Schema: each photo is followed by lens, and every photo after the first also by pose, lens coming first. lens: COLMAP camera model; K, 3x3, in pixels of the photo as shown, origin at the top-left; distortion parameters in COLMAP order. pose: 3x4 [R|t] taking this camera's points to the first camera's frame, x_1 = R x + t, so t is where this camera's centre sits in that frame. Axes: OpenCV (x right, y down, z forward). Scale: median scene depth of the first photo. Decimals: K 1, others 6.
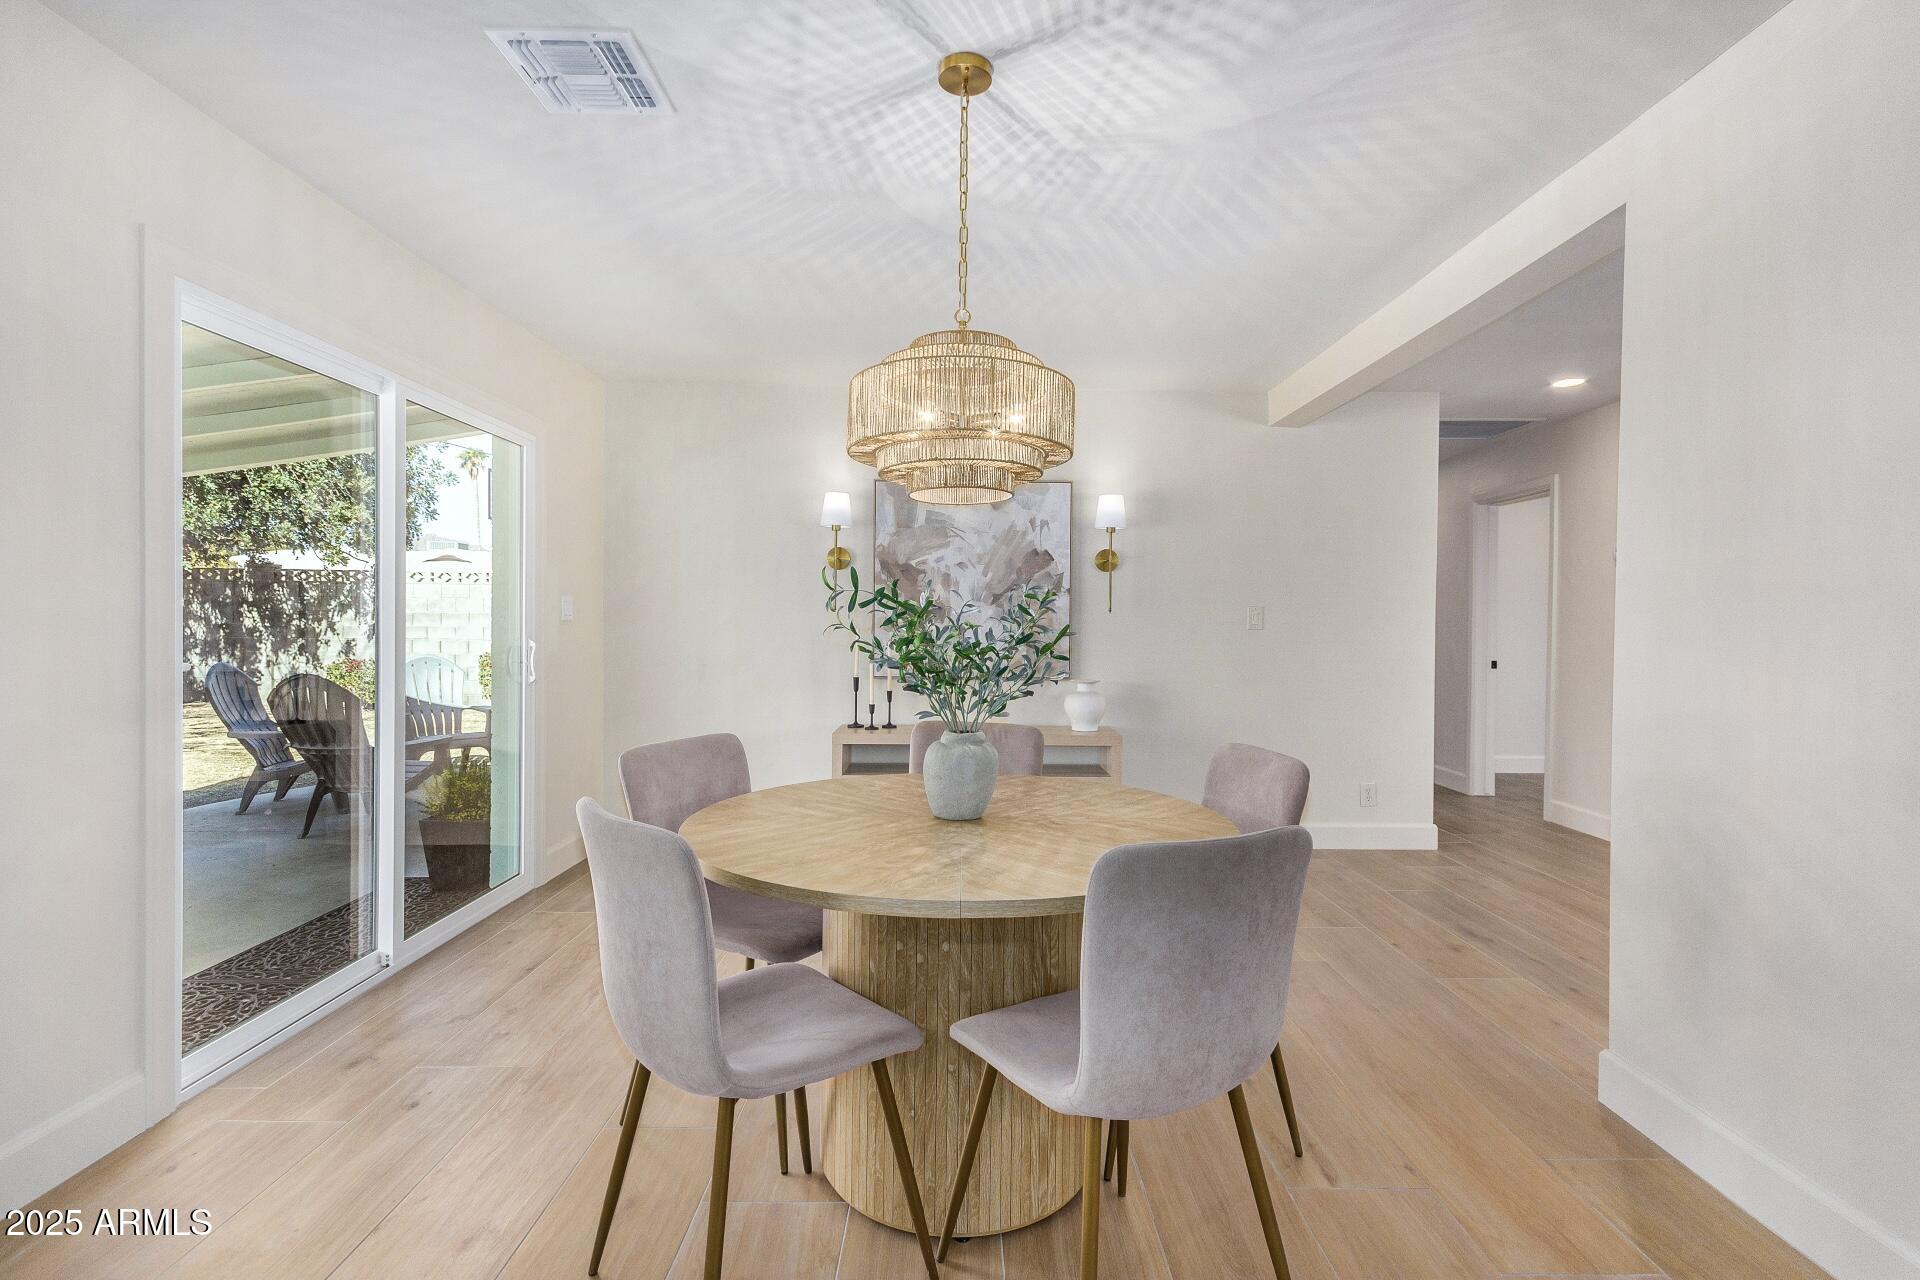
lens RADIAL K [[882.7, 0, 970.9], [0, 882.7, 631.1], [0, 0, 1]] dist [0.007406, -0.000475]
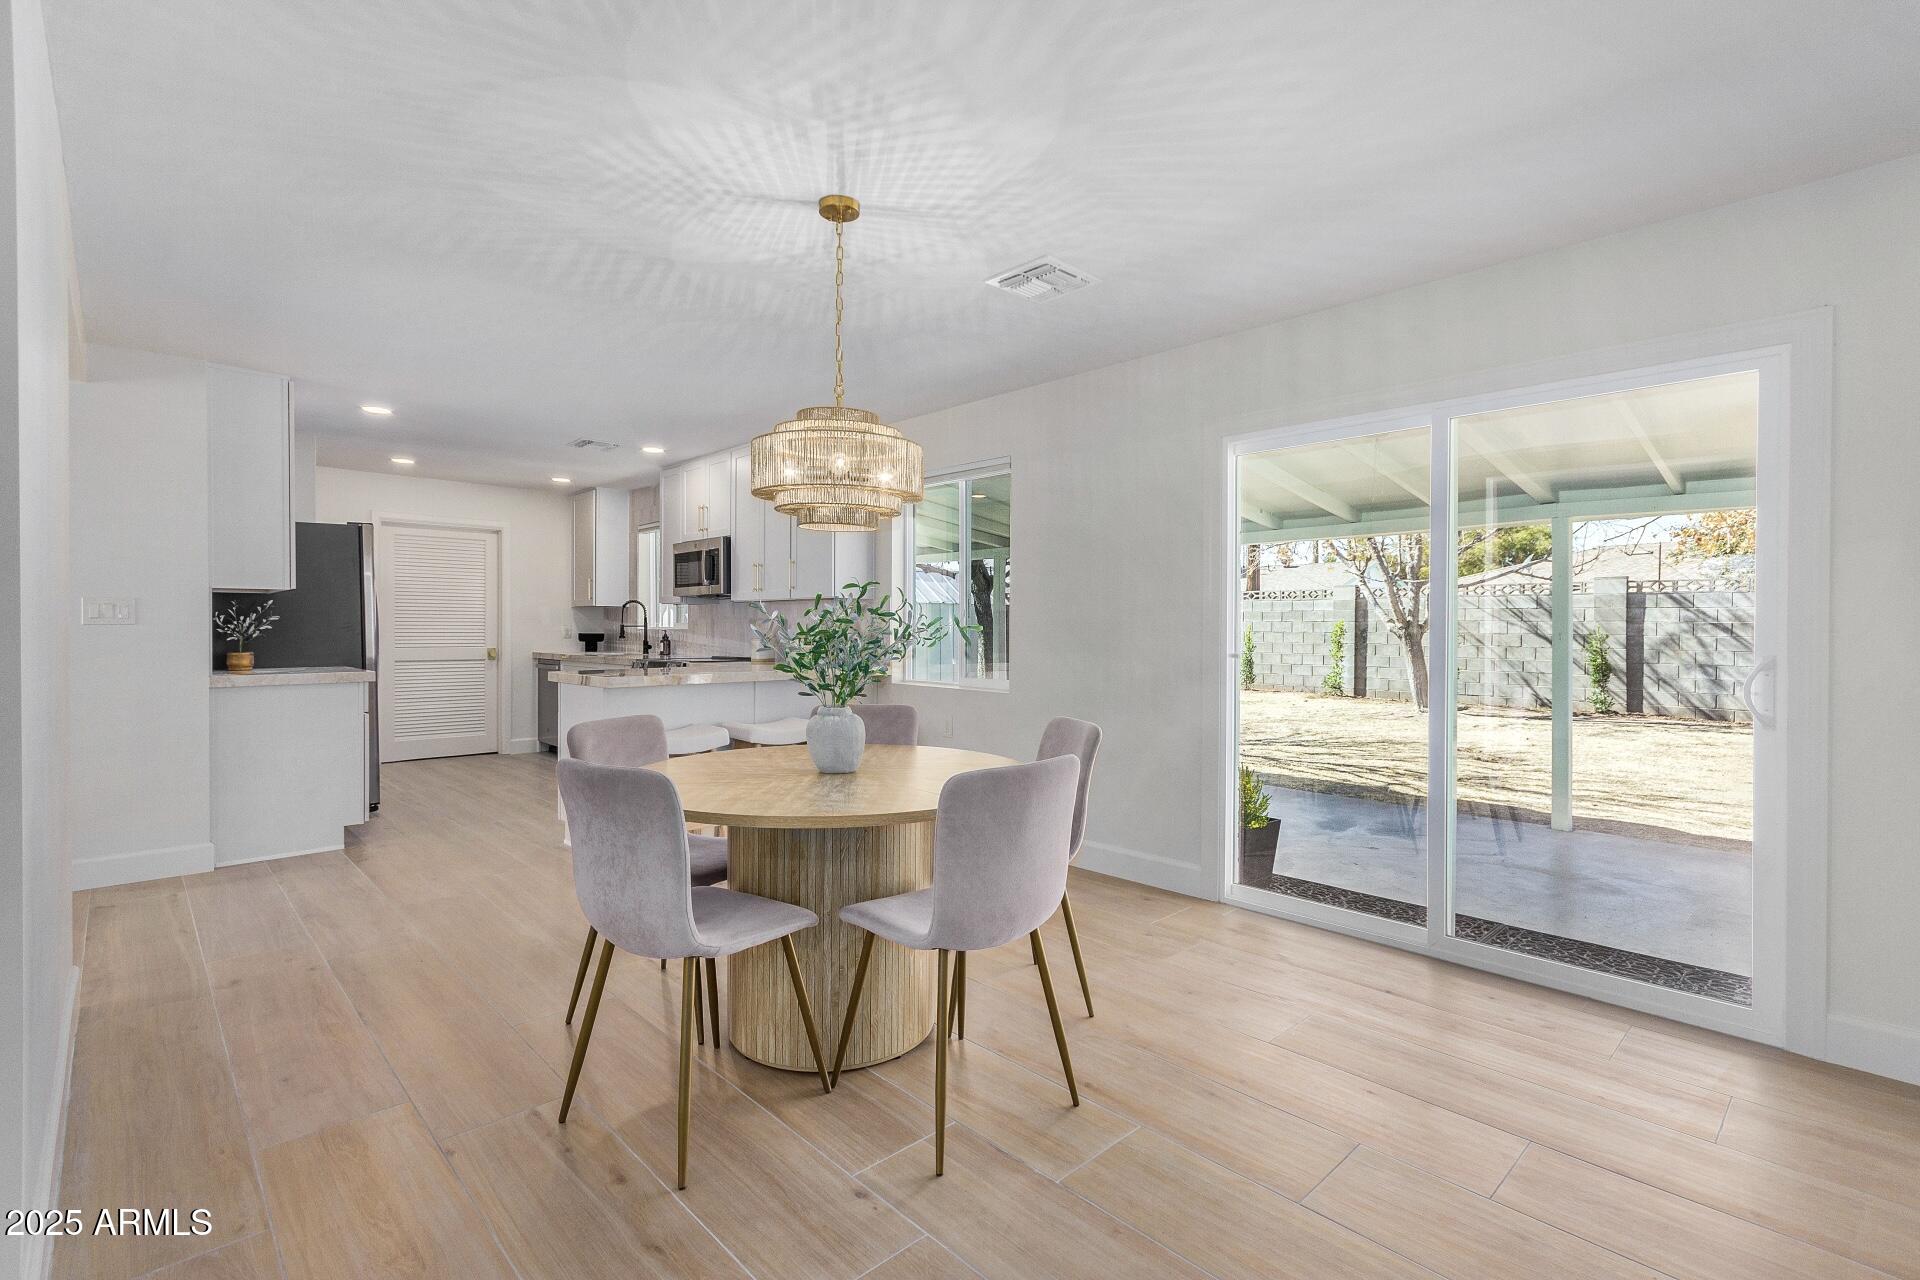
lens RADIAL K [[882.7, 0, 970.9], [0, 882.7, 631.1], [0, 0, 1]] dist [0.007406, -0.000475]
pose [[-0.727396, -0.010002, -0.686145, 0.621903], [-0.018967, 0.999805, 0.005533, -0.007325], [0.685956, 0.017039, -0.727444, 1.746104]]
